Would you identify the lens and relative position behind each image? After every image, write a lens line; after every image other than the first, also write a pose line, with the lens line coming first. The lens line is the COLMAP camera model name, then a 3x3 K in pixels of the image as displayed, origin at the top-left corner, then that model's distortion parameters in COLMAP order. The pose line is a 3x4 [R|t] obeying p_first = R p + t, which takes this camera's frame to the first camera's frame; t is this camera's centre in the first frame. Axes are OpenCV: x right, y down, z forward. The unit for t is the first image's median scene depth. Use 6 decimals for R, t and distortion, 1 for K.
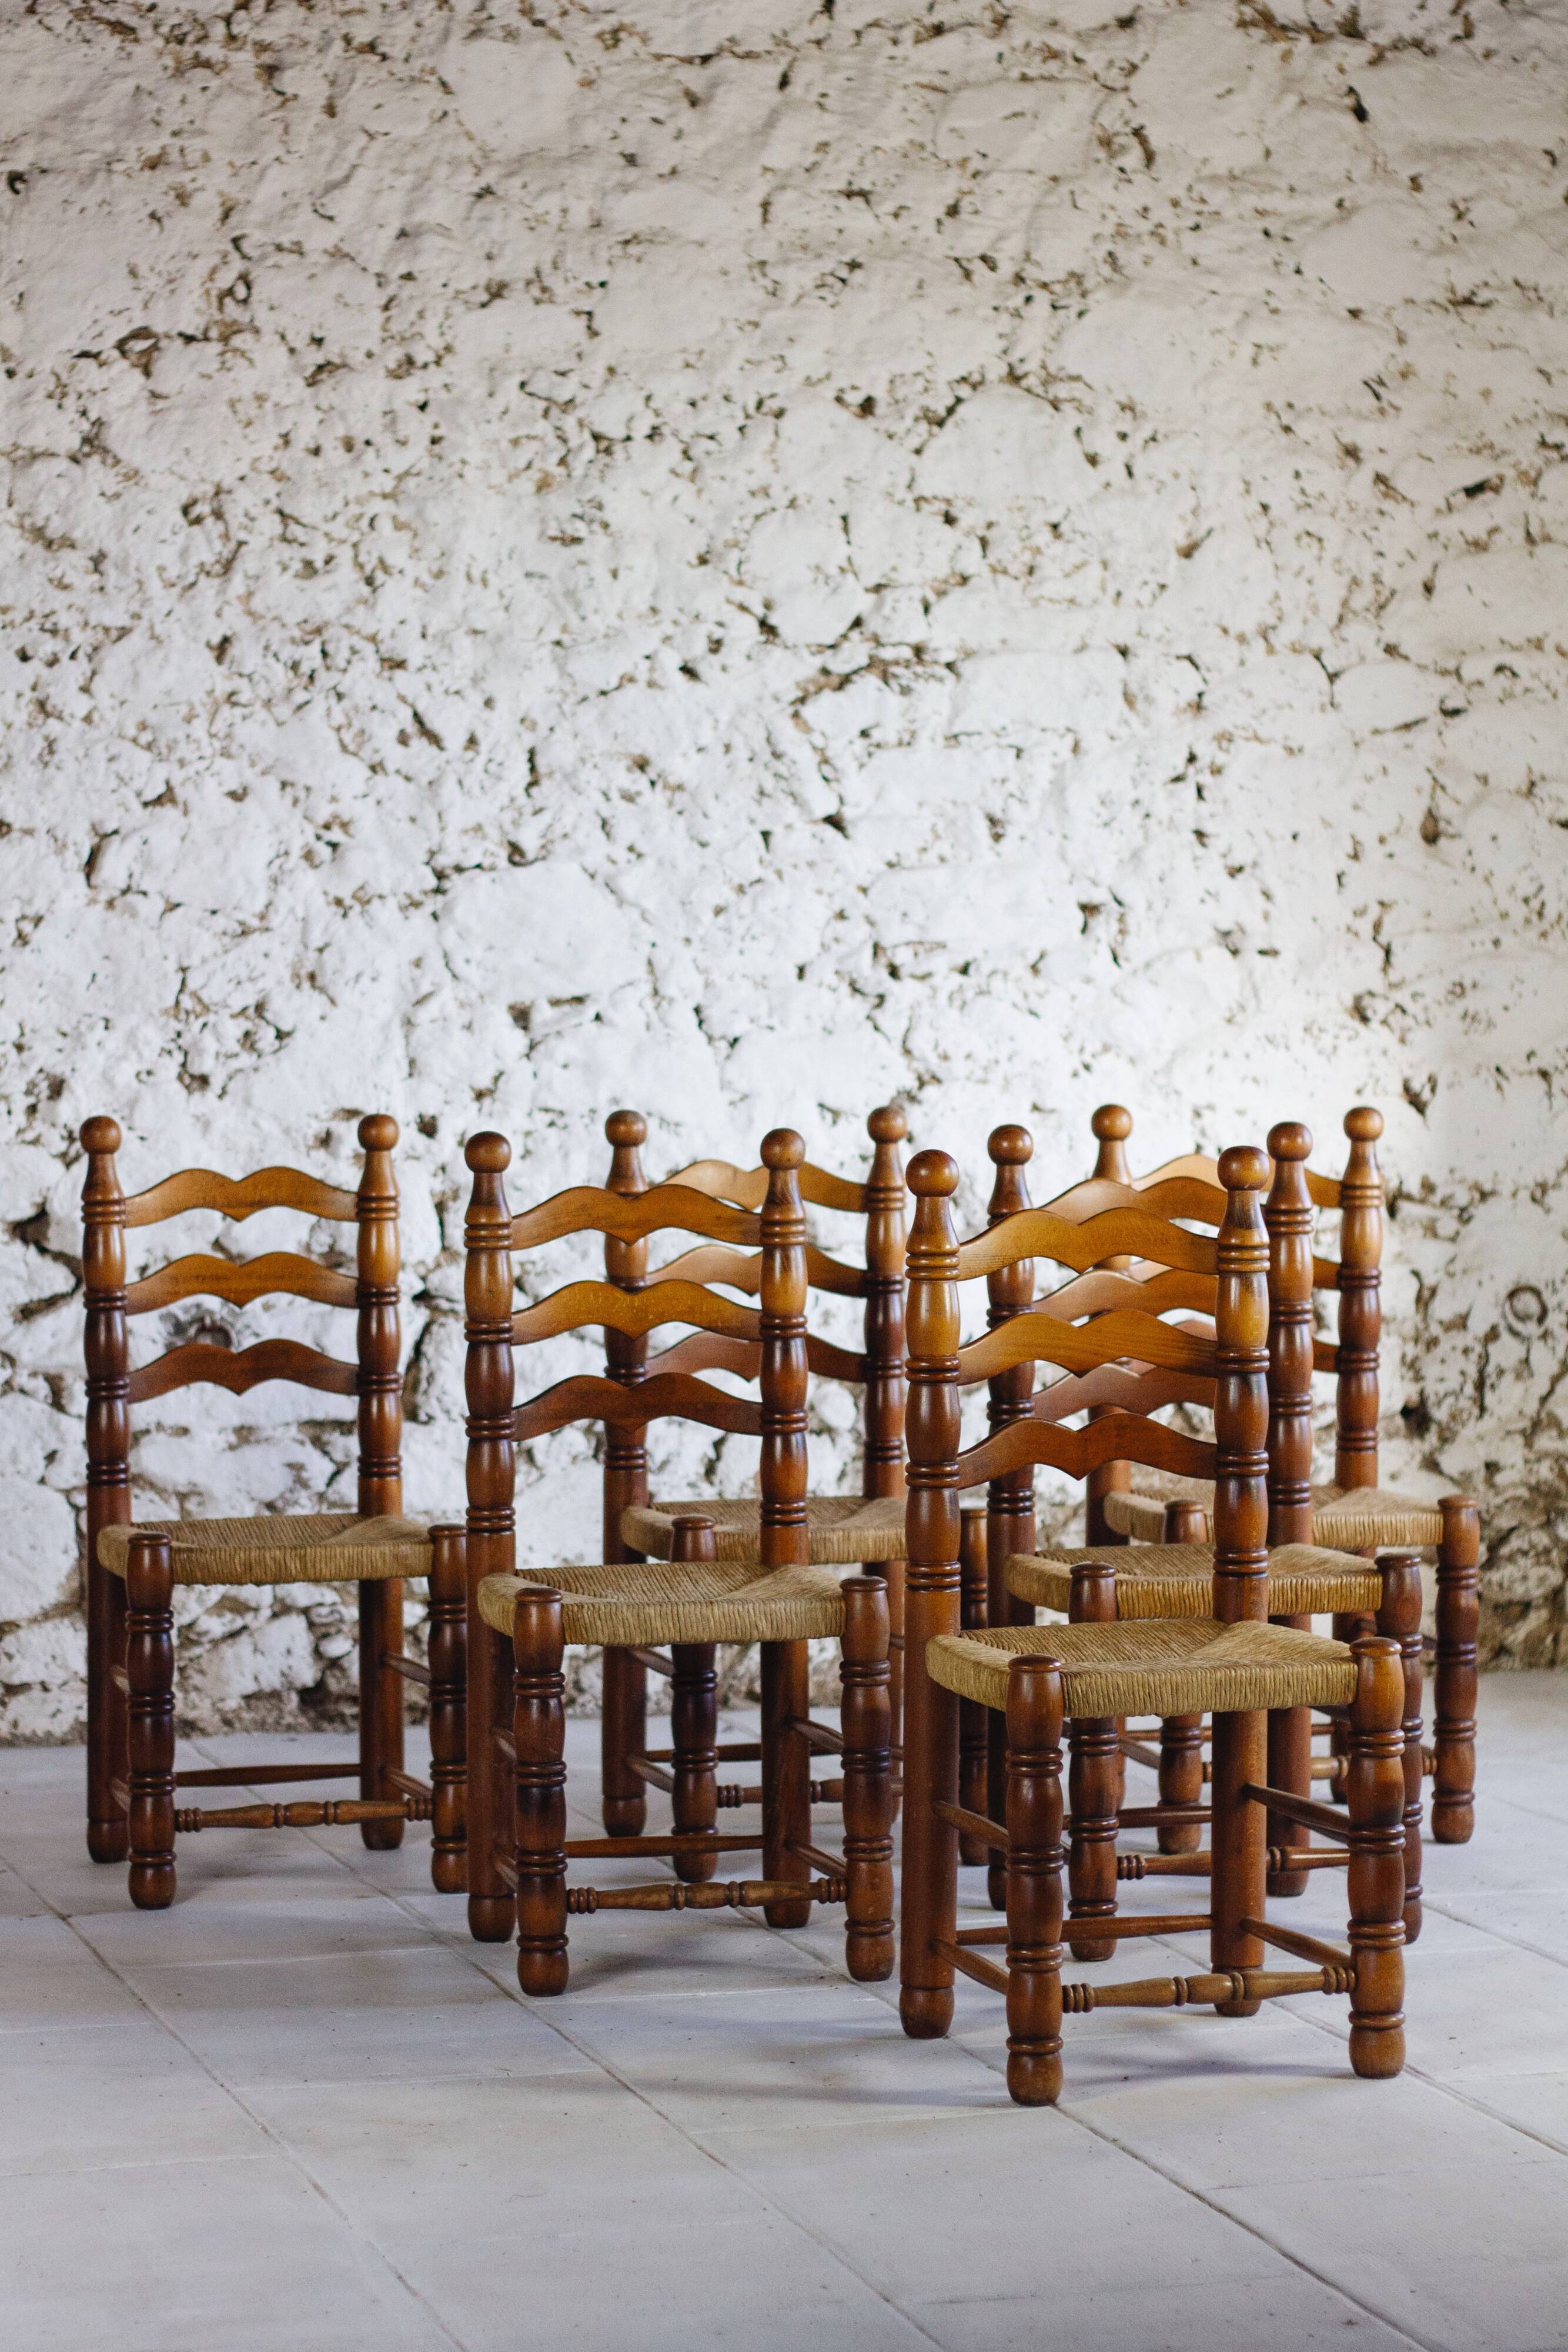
lens RADIAL K [[5641.7, 0, 784.0], [0, 5641.7, 1176.0], [0, 0, 1]] dist [-0.065703, -0.397096]
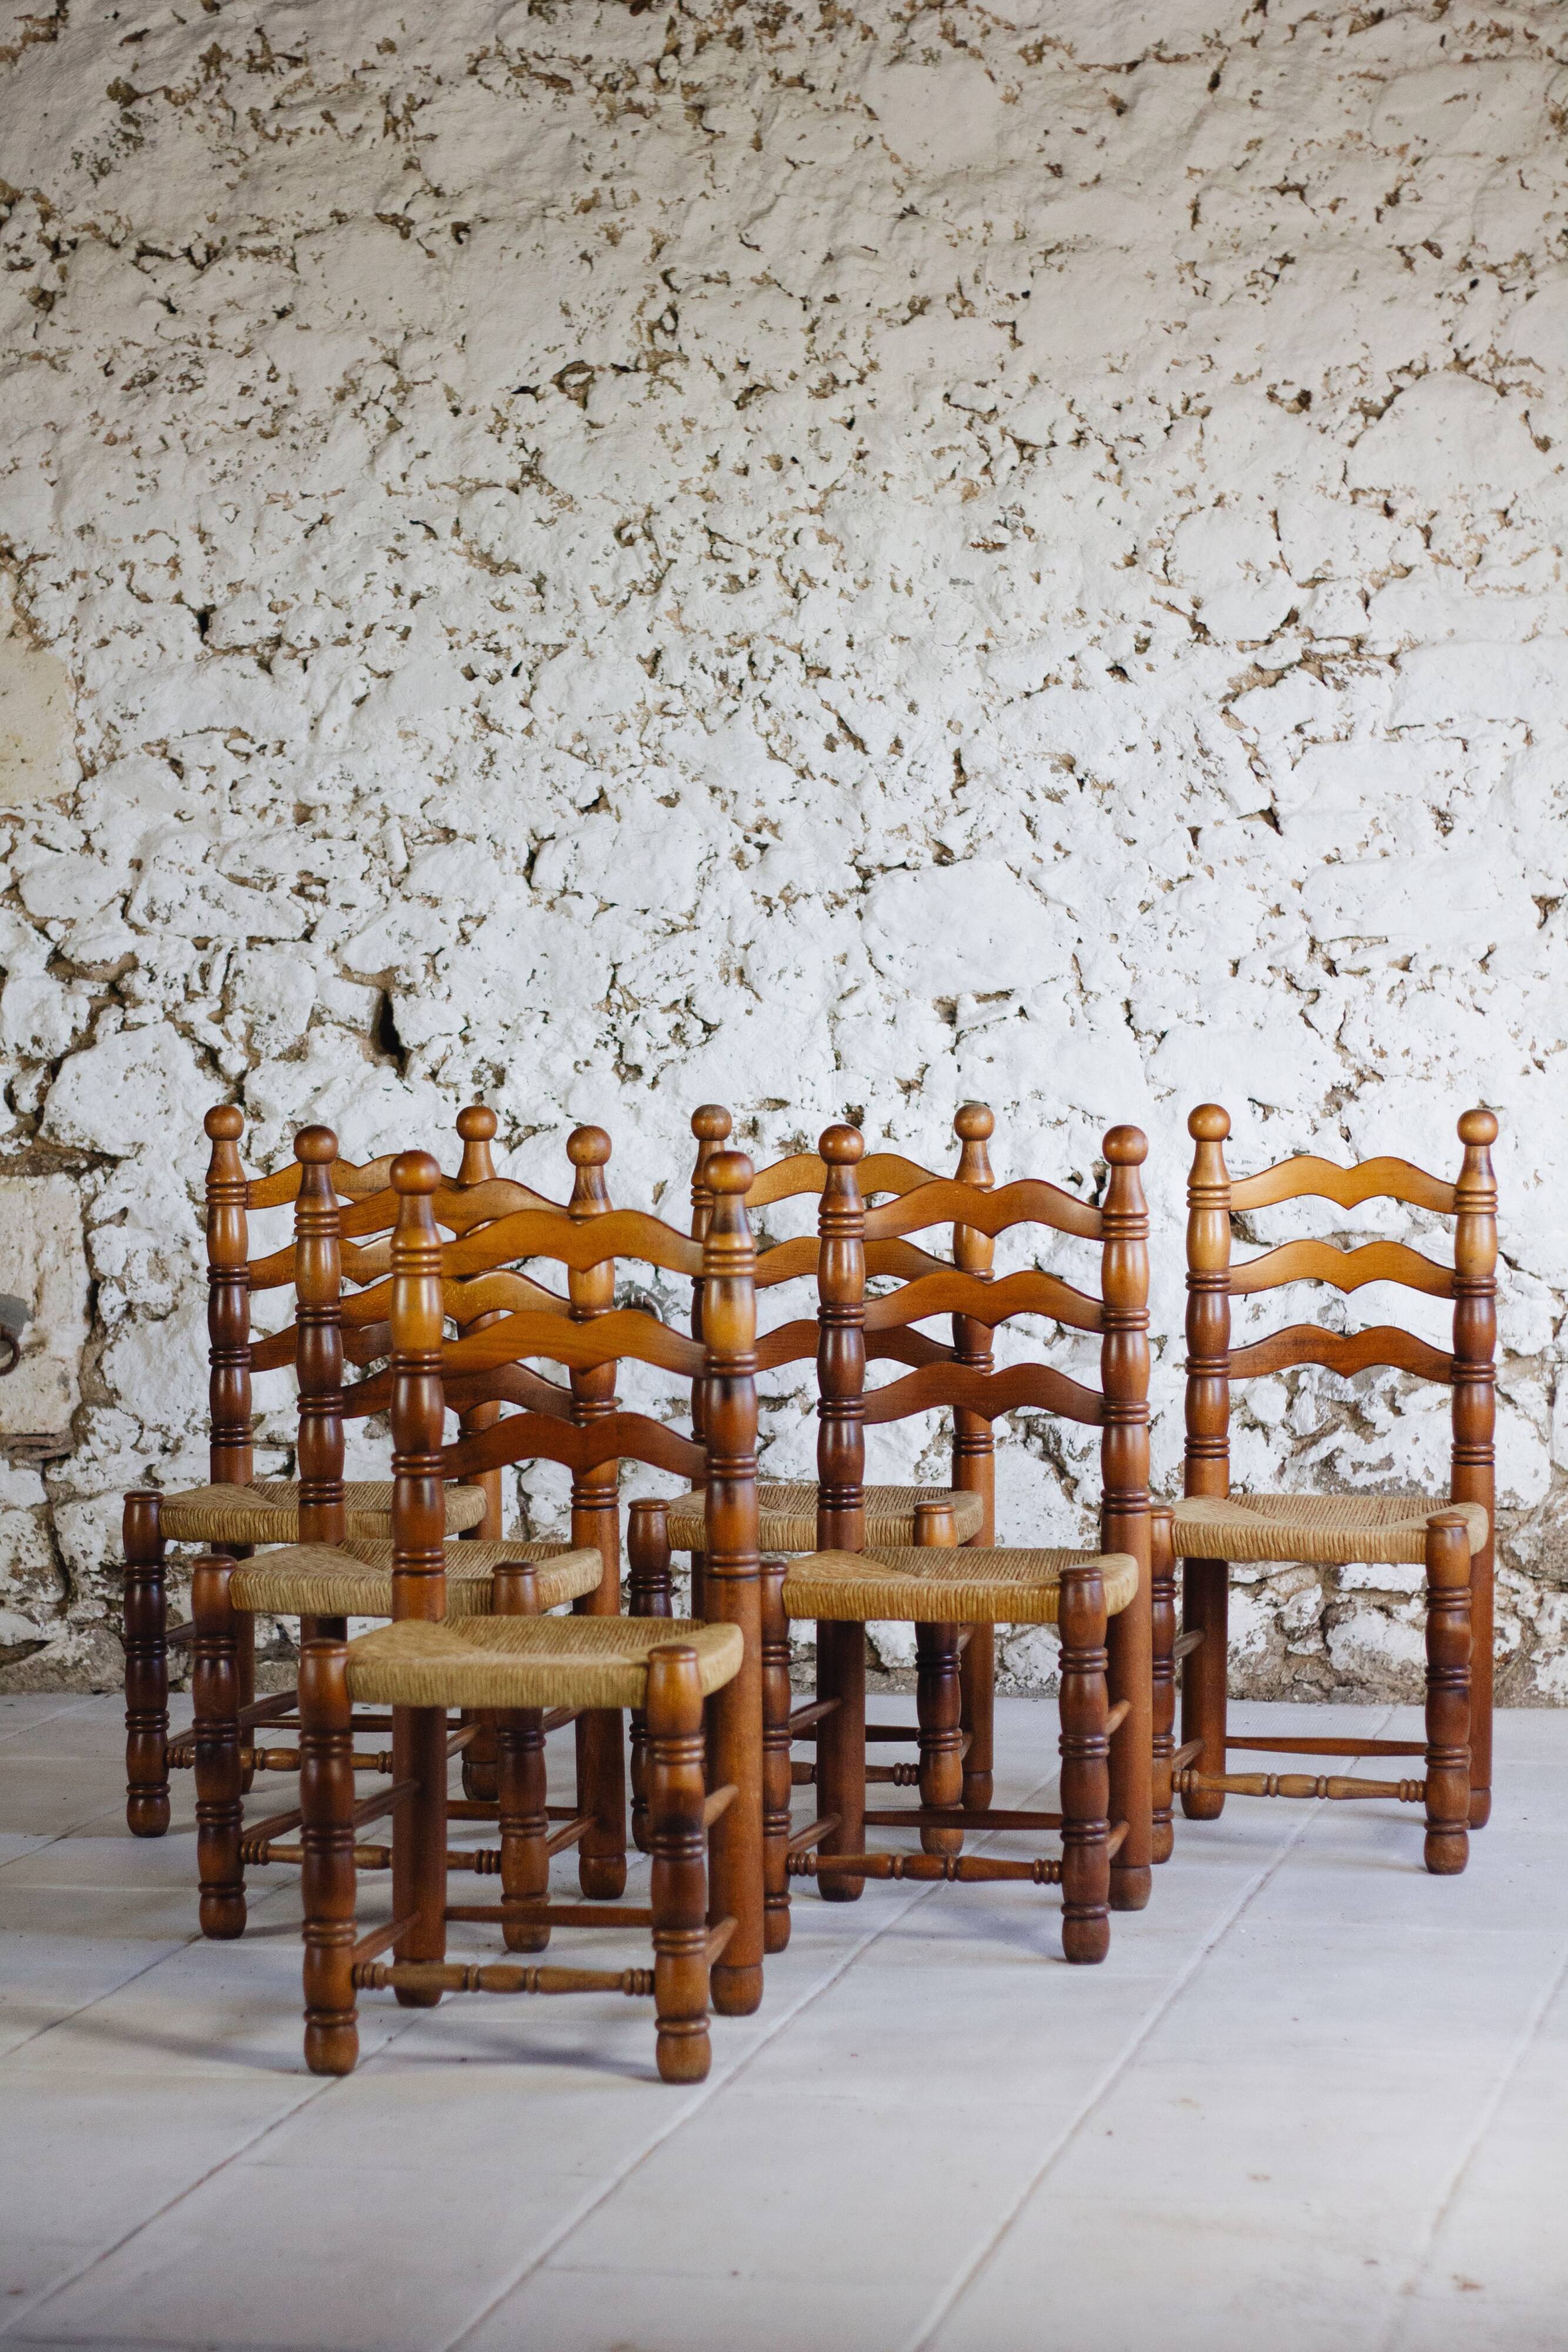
lens RADIAL K [[5537.5, 0, 784.0], [0, 5537.5, 1176.0], [0, 0, 1]] dist [-0.094691, -0.031804]
pose [[0.882235, 0.017638, -0.470478, 0.403423], [-0.014771, 0.999843, 0.009786, -0.007660], [0.470577, -0.001684, 0.882357, 0.094837]]
